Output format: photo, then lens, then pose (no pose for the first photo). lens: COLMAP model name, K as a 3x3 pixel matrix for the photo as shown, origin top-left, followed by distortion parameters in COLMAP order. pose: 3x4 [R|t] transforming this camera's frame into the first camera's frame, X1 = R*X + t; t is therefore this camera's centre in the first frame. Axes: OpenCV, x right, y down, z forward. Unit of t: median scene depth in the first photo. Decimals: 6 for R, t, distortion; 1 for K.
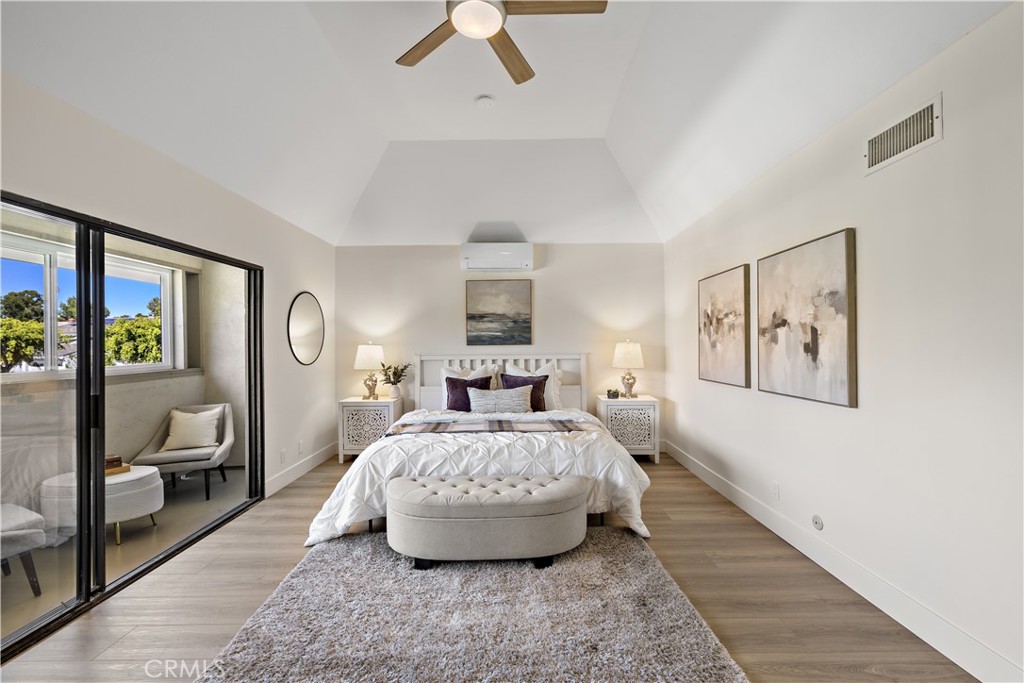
lens RADIAL K [[430.8, 0, 512.0], [0, 430.8, 341.5], [0, 0, 1]] dist [-0.000696, -0.000002]
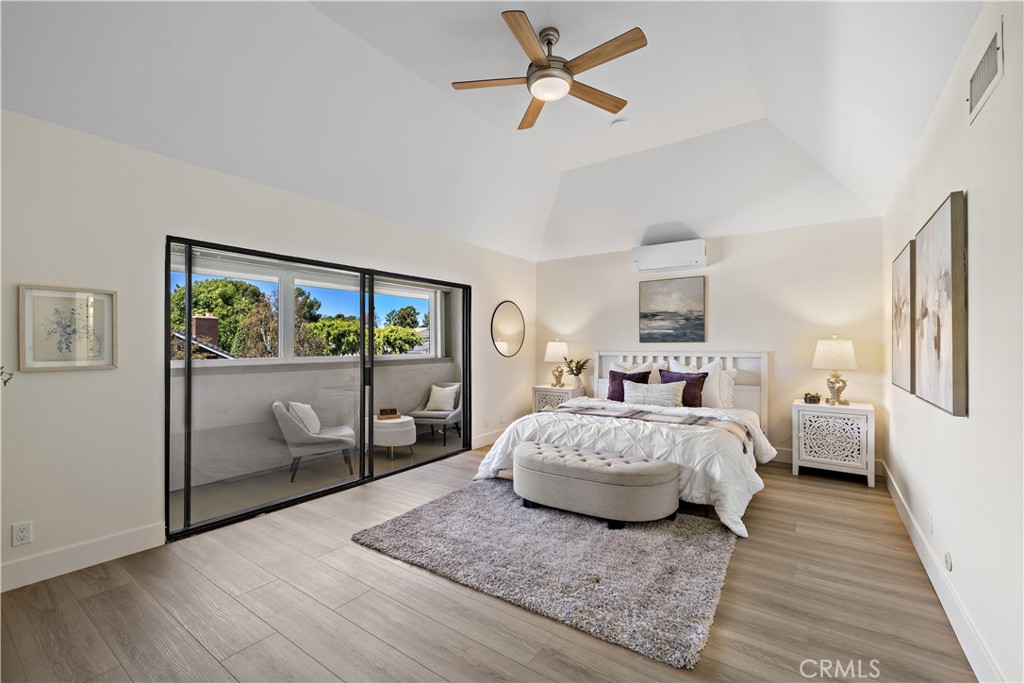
lens RADIAL K [[430.8, 0, 512.0], [0, 430.8, 341.5], [0, 0, 1]] dist [-0.000696, -0.000002]
pose [[0.818551, 0.000866, -0.574434, 0.298518], [-0.001126, 0.999999, -0.000096, 0.008296], [0.574433, 0.000726, 0.818551, -0.069238]]
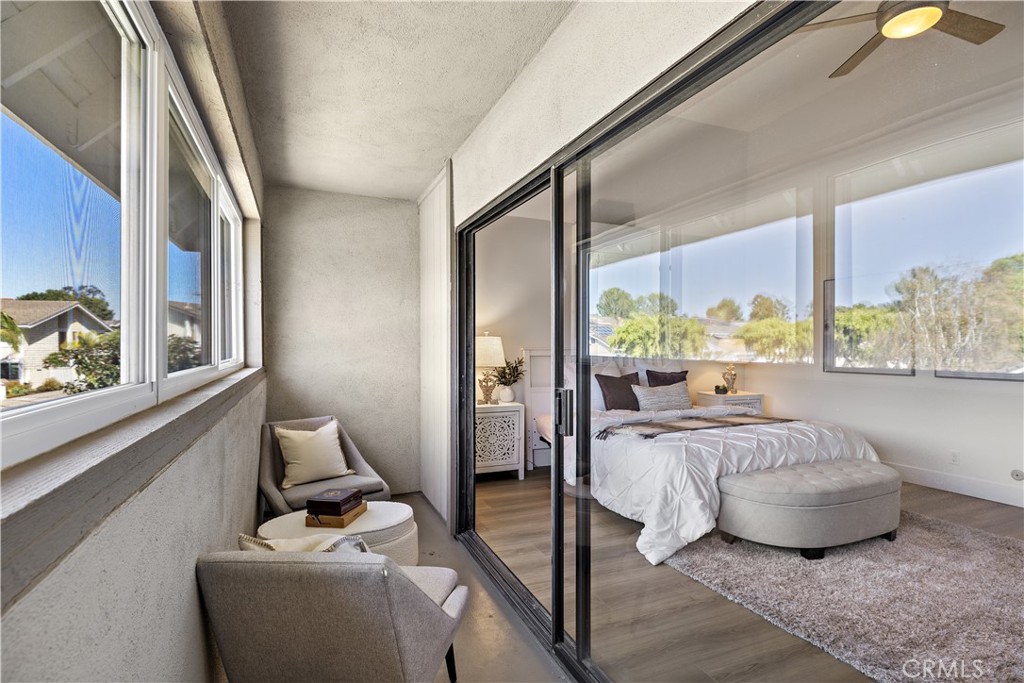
lens RADIAL K [[518.0, 0, 512.0], [0, 518.0, 341.5], [0, 0, 1]] dist [-0.004158, -0.001028]
pose [[0.921296, 0.008838, 0.388761, -0.753900], [-0.006811, 0.999955, -0.006591, 0.027030], [-0.388801, 0.003424, 0.921315, 0.107597]]
